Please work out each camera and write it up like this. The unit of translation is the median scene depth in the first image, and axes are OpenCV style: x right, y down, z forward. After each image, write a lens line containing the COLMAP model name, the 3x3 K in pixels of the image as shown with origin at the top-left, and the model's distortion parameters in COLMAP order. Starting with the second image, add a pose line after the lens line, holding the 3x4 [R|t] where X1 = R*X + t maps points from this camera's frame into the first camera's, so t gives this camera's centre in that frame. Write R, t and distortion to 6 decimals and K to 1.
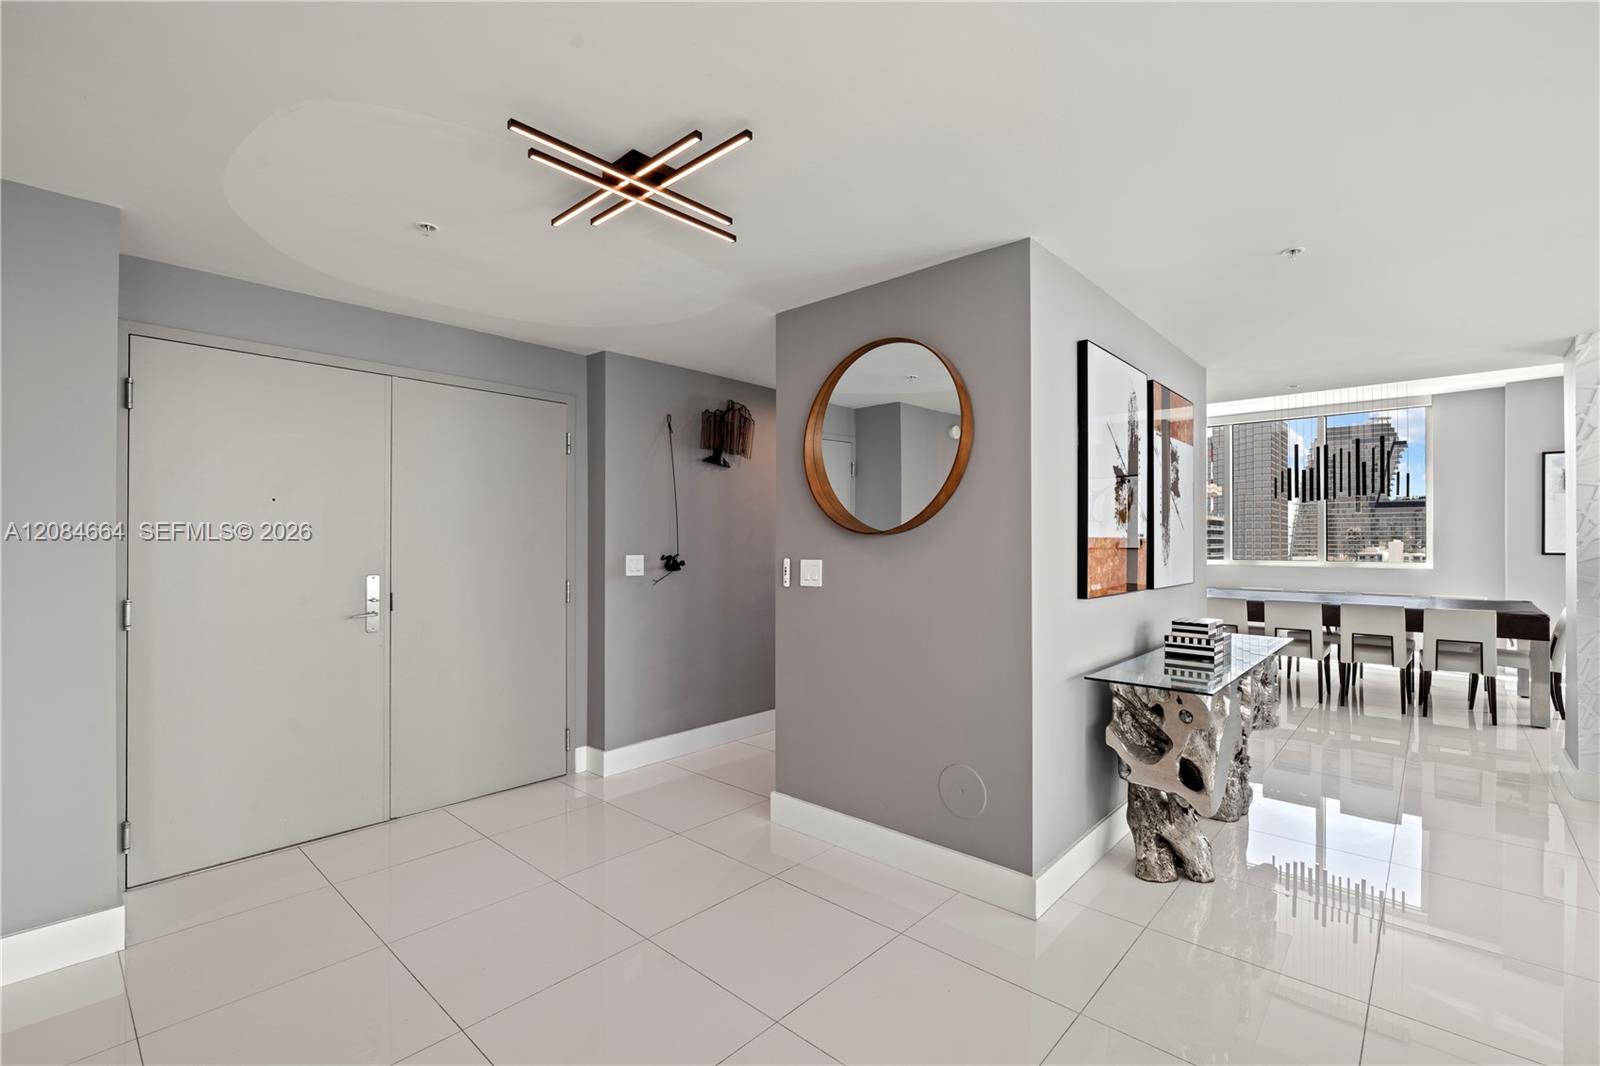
lens RADIAL K [[708.9, 0, 797.9], [0, 708.9, 540.8], [0, 0, 1]] dist [-0.007998, 0.000290]
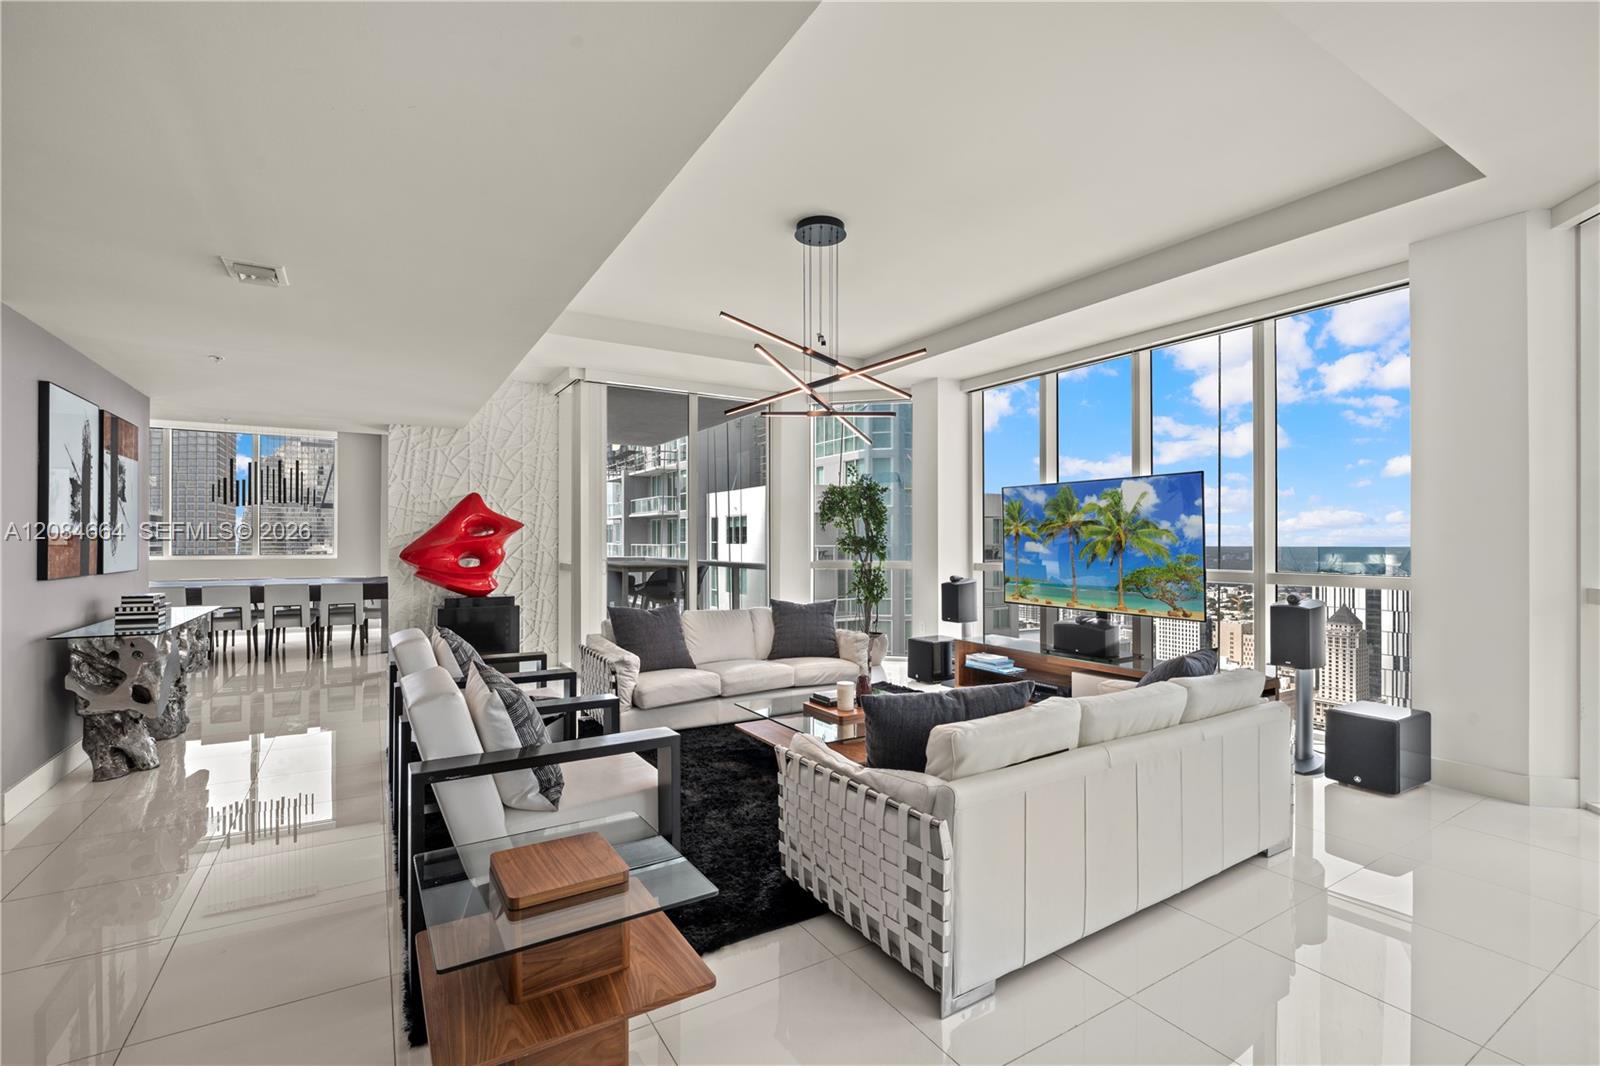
lens RADIAL K [[708.9, 0, 797.9], [0, 708.9, 540.8], [0, 0, 1]] dist [-0.007998, 0.000290]
pose [[0.287030, 0.001679, 0.957920, -0.385303], [-0.004596, 0.999989, -0.000375, 0.003611], [-0.957911, -0.004295, 0.287035, -0.616447]]
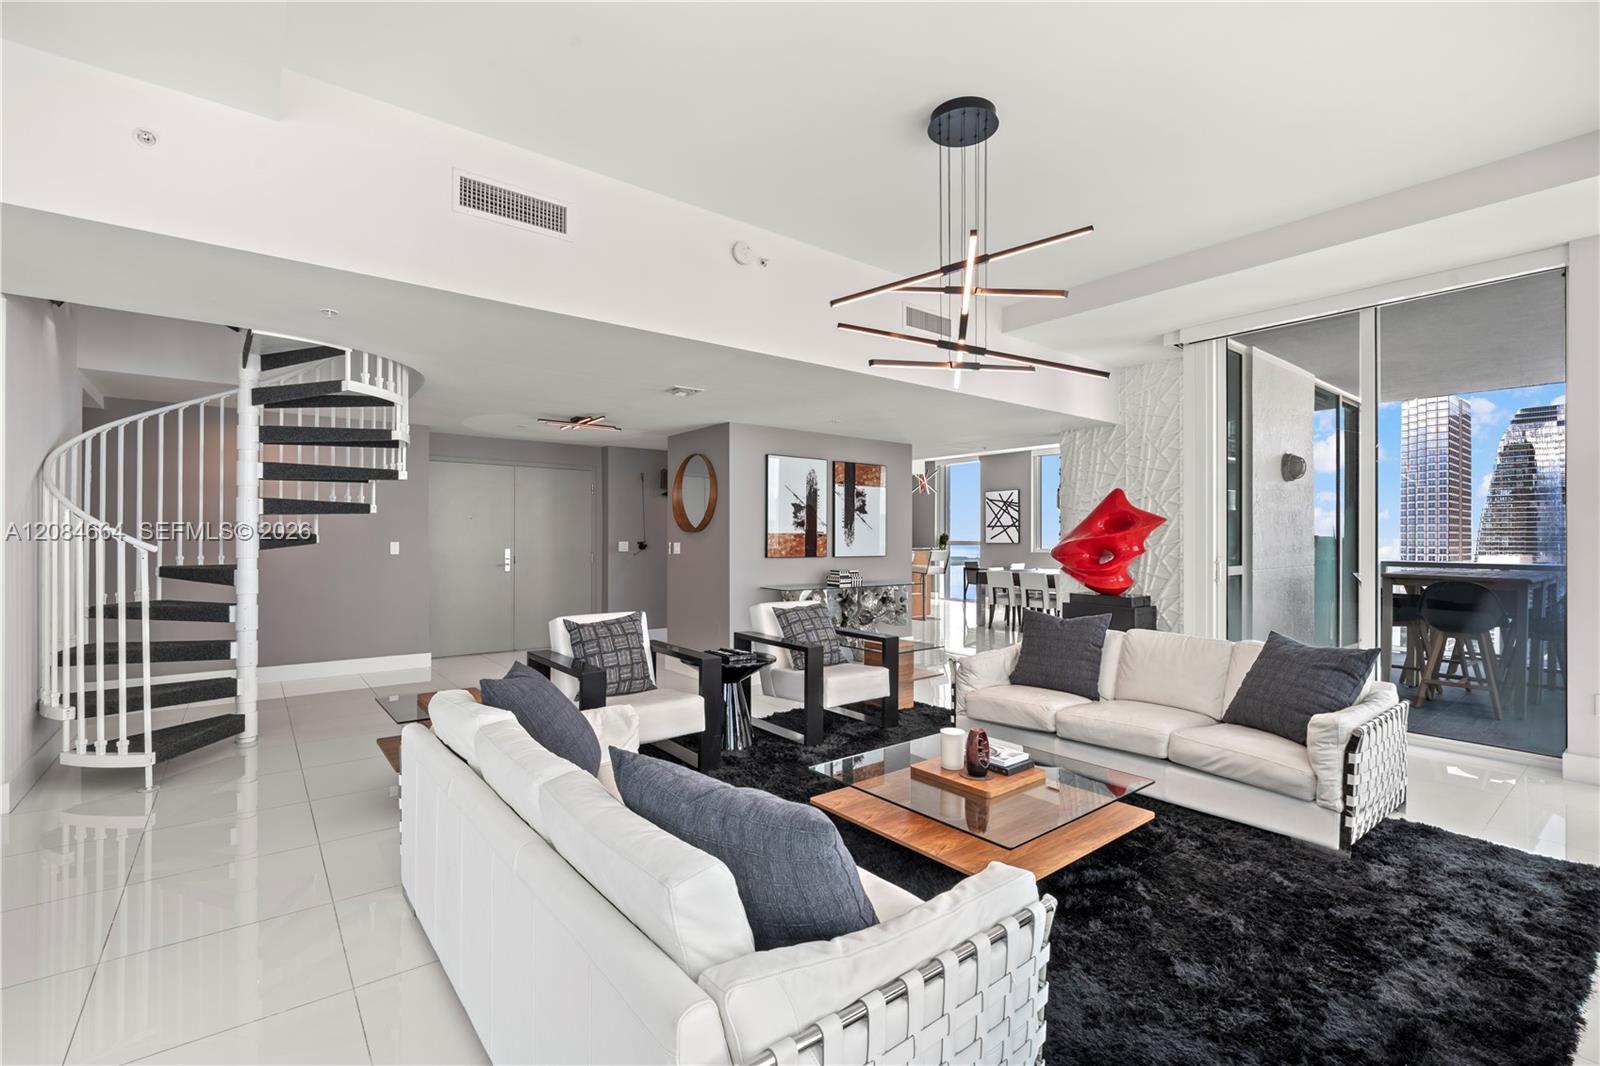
lens RADIAL K [[719.9, 0, 798.9], [0, 719.9, 542.9], [0, 0, 1]] dist [-0.004049, 0.000489]
pose [[0.987858, 0.002255, -0.155343, 0.812611], [-0.000482, 0.999934, 0.011452, 0.000405], [0.155358, -0.011238, 0.987794, -1.352222]]
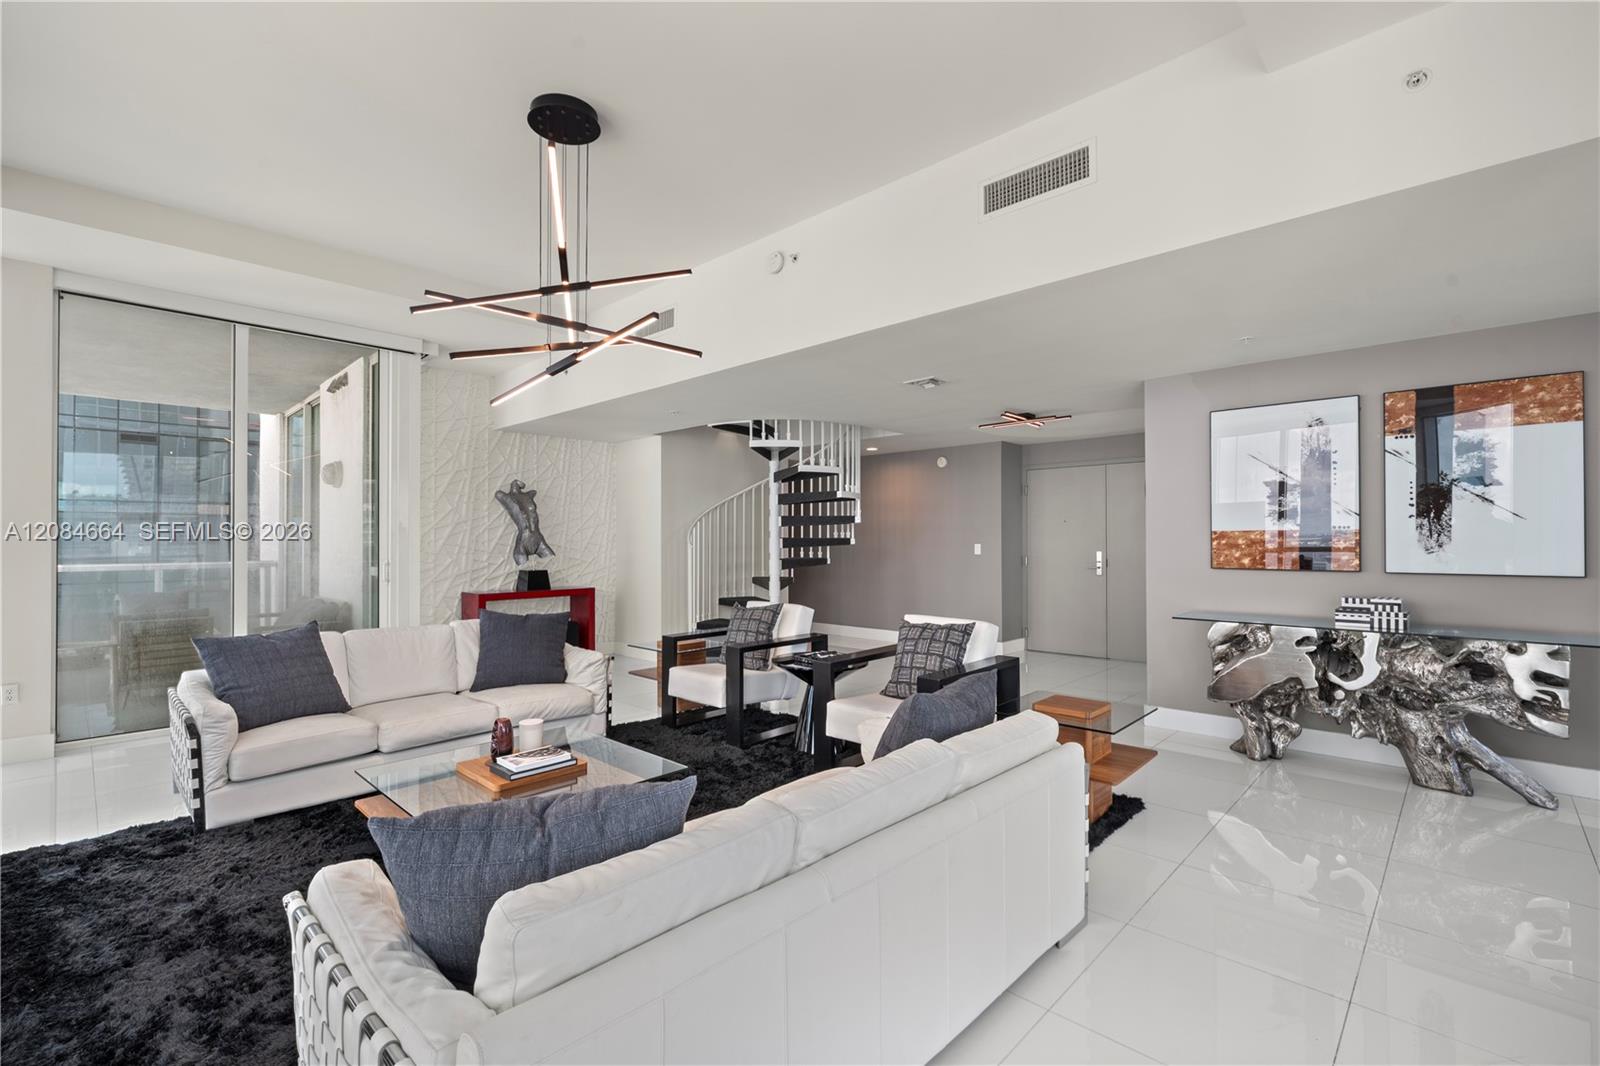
lens RADIAL K [[708.9, 0, 797.9], [0, 708.9, 540.8], [0, 0, 1]] dist [-0.007998, 0.000290]
pose [[-0.018706, -0.001860, -0.999823, 1.851695], [0.007875, 0.999967, -0.002007, 0.012130], [0.999794, -0.007911, -0.018691, 0.060103]]
